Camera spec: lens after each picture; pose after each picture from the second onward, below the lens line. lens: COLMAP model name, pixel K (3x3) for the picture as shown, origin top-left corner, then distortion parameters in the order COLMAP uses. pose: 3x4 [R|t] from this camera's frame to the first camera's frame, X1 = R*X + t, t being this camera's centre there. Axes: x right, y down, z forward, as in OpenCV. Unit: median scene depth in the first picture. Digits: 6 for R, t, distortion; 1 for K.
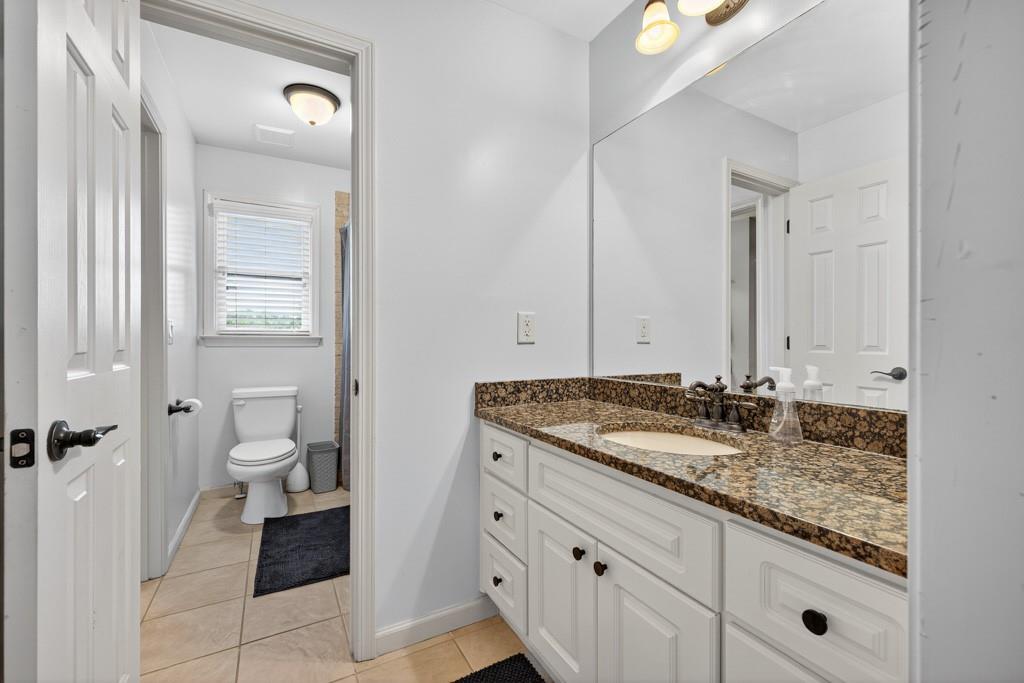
lens RADIAL K [[432.3, 0, 513.2], [0, 432.3, 340.1], [0, 0, 1]] dist [0.004666, -0.000139]
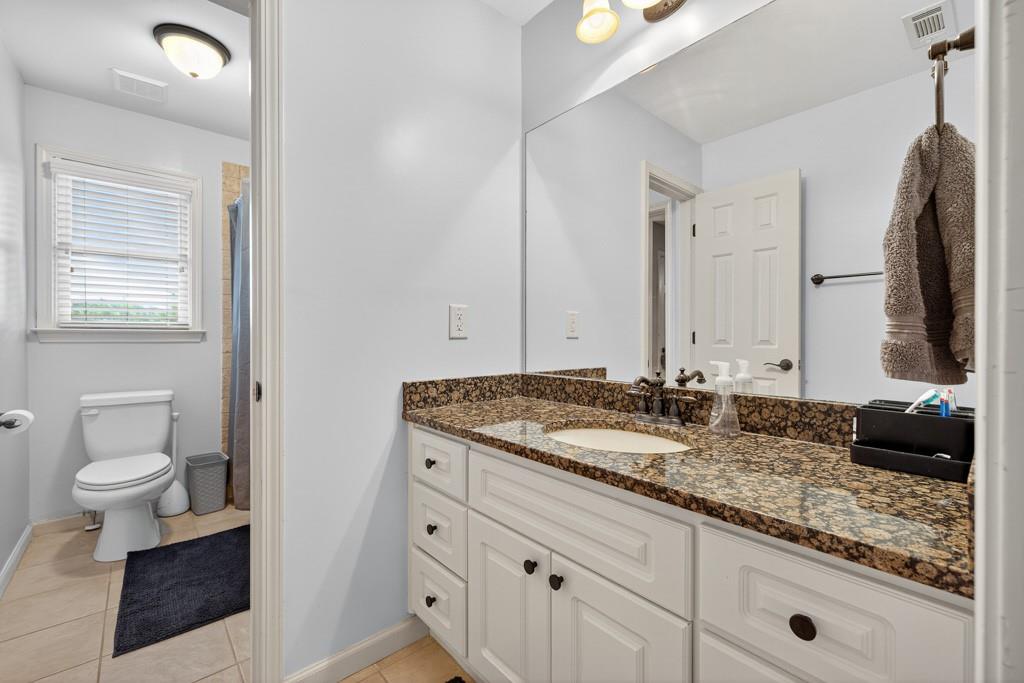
lens RADIAL K [[425.6, 0, 511.9], [0, 425.6, 337.3], [0, 0, 1]] dist [0.001886, 0.000261]
pose [[0.976704, -0.000030, 0.214591, -0.062810], [-0.000999, 0.999989, 0.004688, 0.001192], [-0.214588, -0.004793, 0.976693, 0.097725]]
